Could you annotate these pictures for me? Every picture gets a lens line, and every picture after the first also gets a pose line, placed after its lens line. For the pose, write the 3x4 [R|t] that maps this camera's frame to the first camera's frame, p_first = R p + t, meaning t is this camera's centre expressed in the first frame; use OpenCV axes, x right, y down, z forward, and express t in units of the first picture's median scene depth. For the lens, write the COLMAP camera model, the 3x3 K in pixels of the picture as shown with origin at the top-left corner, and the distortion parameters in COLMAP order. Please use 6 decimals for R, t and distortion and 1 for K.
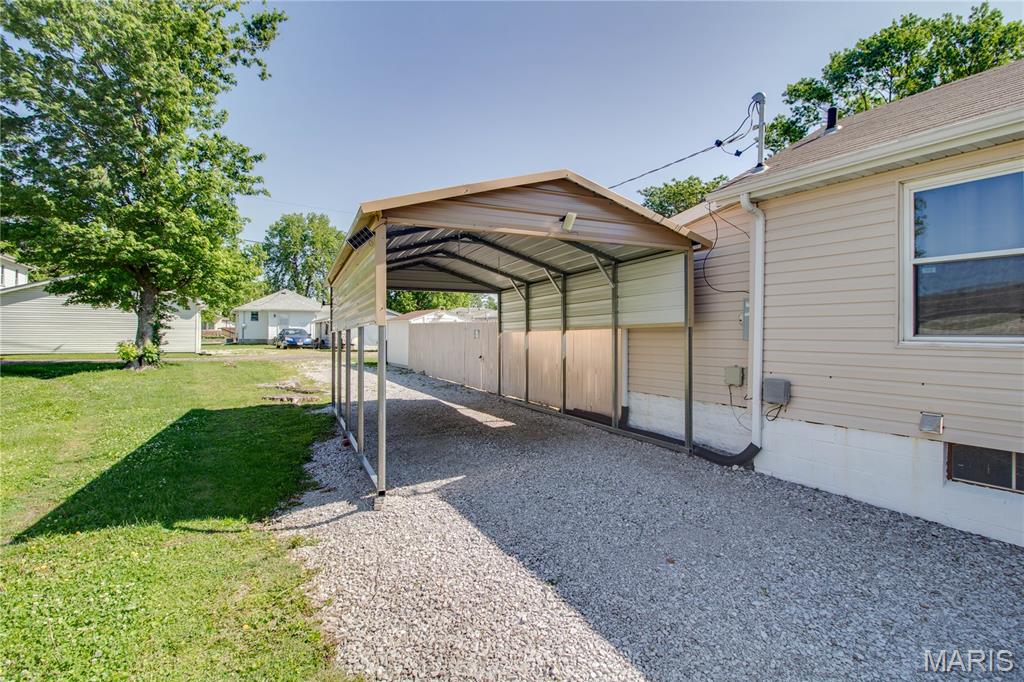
lens RADIAL K [[488.6, 0, 512.3], [0, 488.6, 324.8], [0, 0, 1]] dist [-0.016494, -0.000293]
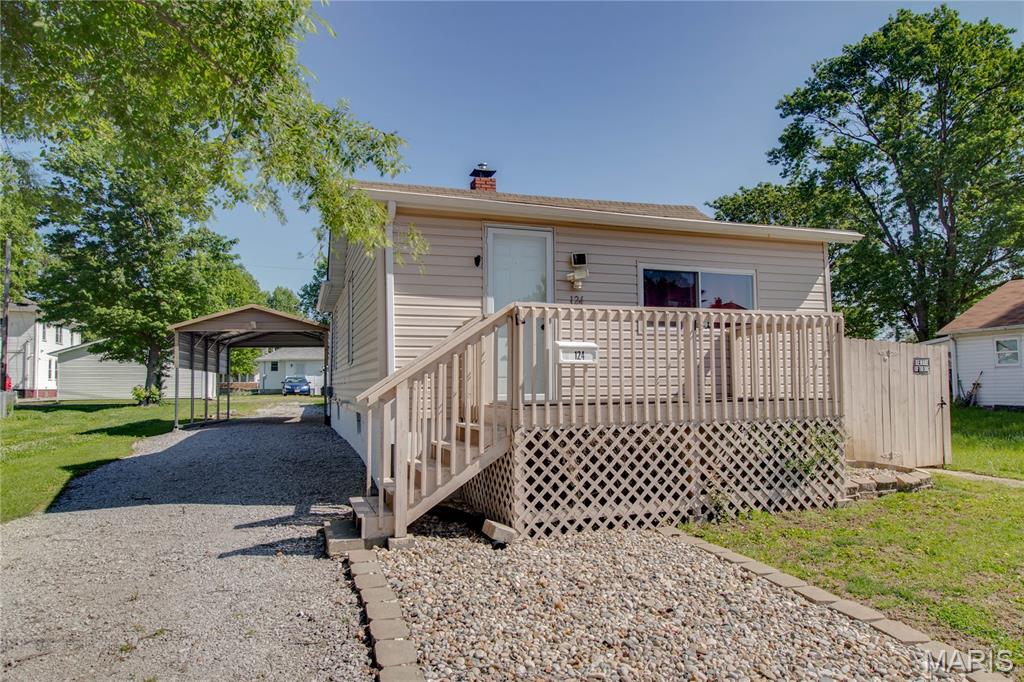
lens RADIAL K [[669.6, 0, 512.0], [0, 669.6, 341.0], [0, 0, 1]] dist [0.006764, -0.000347]
pose [[0.975557, -0.034058, -0.217092, 0.632718], [0.024251, 0.998568, -0.047680, 0.020621], [0.218405, 0.041250, 0.974986, -0.613178]]
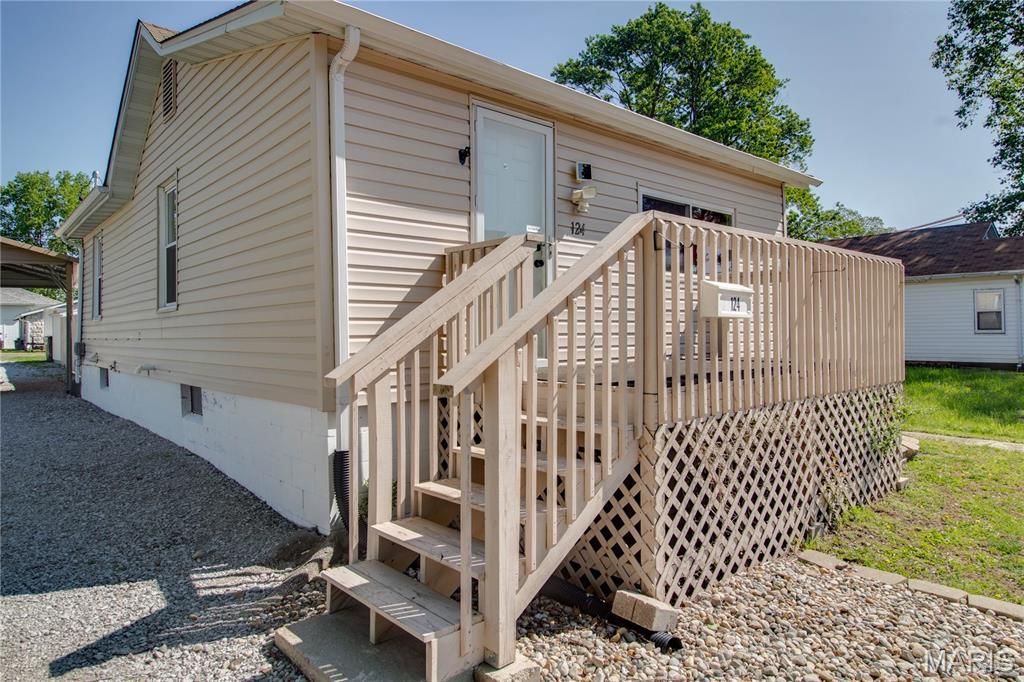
lens RADIAL K [[632.6, 0, 518.2], [0, 632.6, 322.9], [0, 0, 1]] dist [0.007852, 0.000626]
pose [[0.982249, -0.018199, 0.186696, 0.472548], [0.016894, 0.999820, 0.008580, 0.015050], [-0.186819, -0.005274, 0.982380, -0.443077]]
